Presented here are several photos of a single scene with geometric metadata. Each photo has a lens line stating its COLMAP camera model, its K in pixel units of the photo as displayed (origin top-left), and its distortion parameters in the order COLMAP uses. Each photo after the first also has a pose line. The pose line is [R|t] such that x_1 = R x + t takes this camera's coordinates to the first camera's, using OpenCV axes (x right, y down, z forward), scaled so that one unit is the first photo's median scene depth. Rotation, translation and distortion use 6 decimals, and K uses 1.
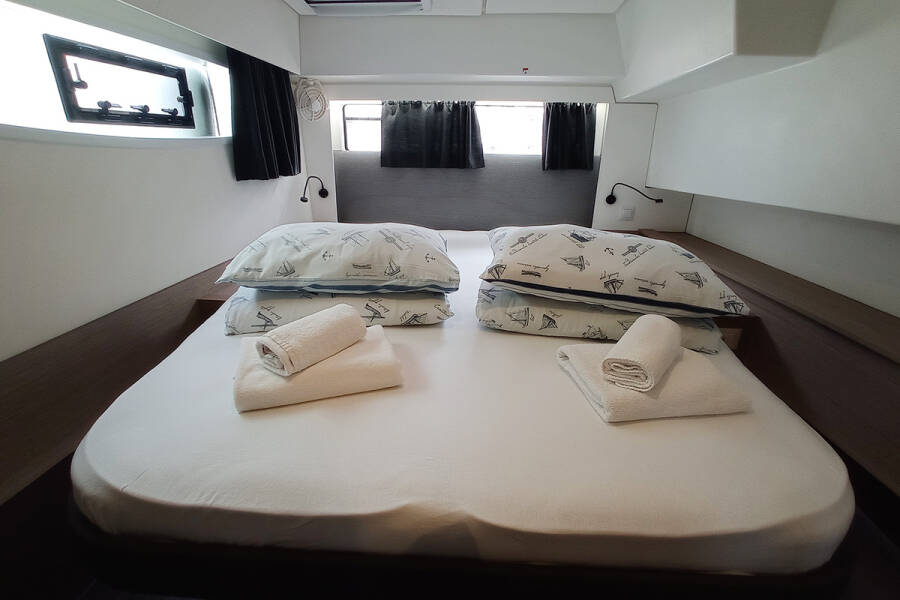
lens RADIAL K [[406.8, 0, 446.4], [0, 406.8, 298.5], [0, 0, 1]] dist [-0.037660, 0.011054]
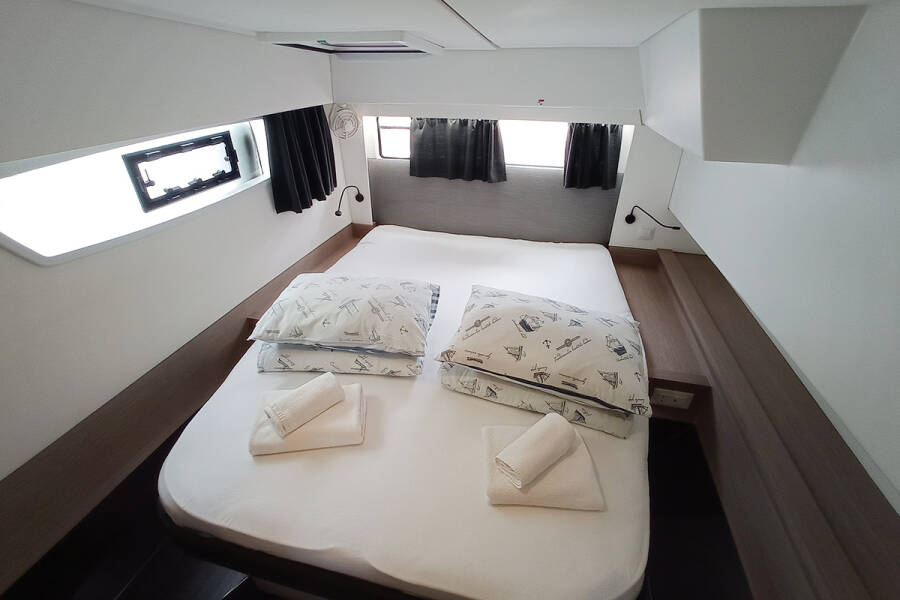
lens RADIAL K [[406.8, 0, 446.4], [0, 406.8, 298.5], [0, 0, 1]] dist [-0.037660, 0.011054]
pose [[0.982649, 0.085528, -0.164577, 0.288073], [-0.054020, 0.980838, 0.187185, -0.439266], [0.177433, -0.175047, 0.968440, -0.177878]]
